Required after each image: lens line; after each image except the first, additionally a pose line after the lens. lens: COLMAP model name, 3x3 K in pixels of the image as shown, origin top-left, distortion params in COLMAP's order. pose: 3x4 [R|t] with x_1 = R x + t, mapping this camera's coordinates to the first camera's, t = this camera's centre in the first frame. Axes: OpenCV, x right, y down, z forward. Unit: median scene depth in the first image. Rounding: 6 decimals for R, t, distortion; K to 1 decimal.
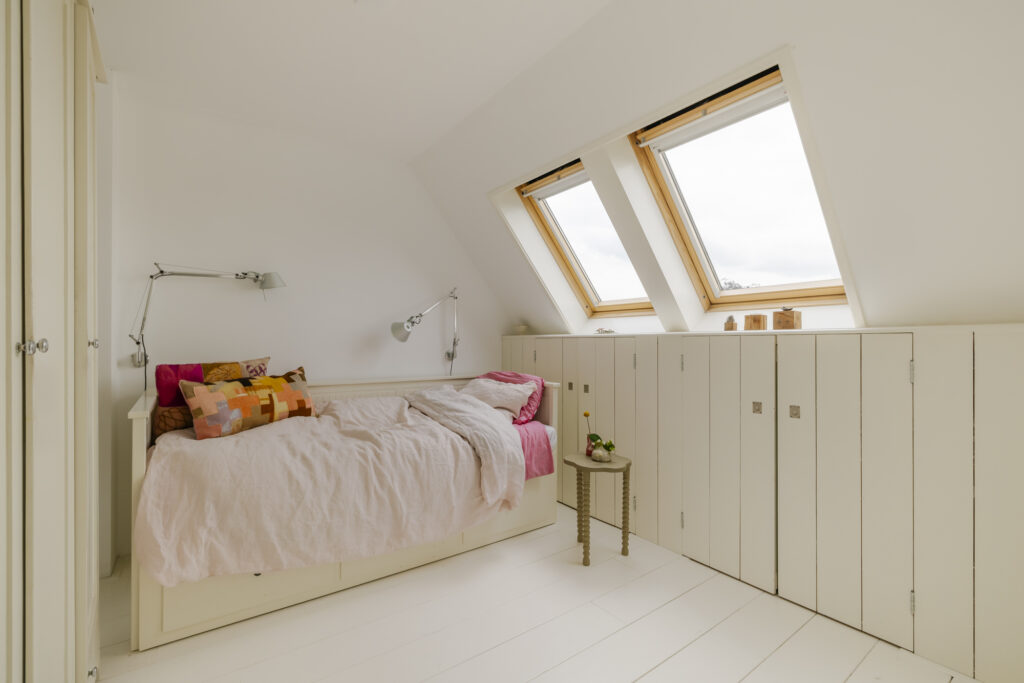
lens RADIAL K [[437.0, 0, 501.5], [0, 437.0, 341.8], [0, 0, 1]] dist [-0.004861, -0.000289]
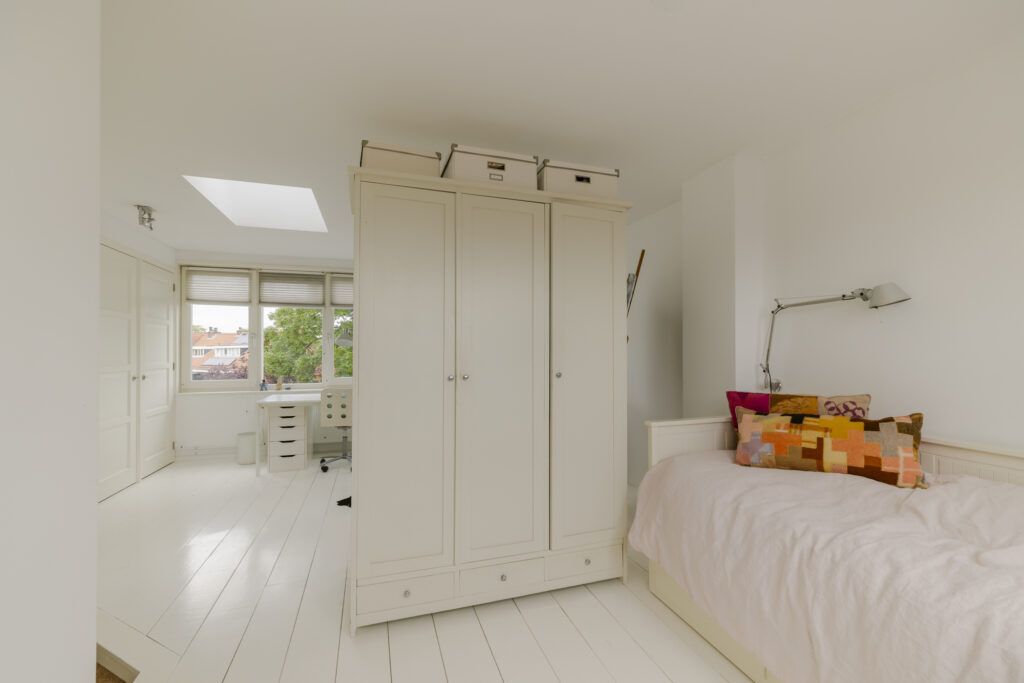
lens RADIAL K [[437.0, 0, 506.9], [0, 437.0, 348.7], [0, 0, 1]] dist [-0.004861, -0.000289]
pose [[-0.313992, -0.004105, -0.949417, 0.462336], [0.003919, 0.999977, -0.005620, -0.050602], [0.949418, -0.005485, -0.313968, 0.685708]]
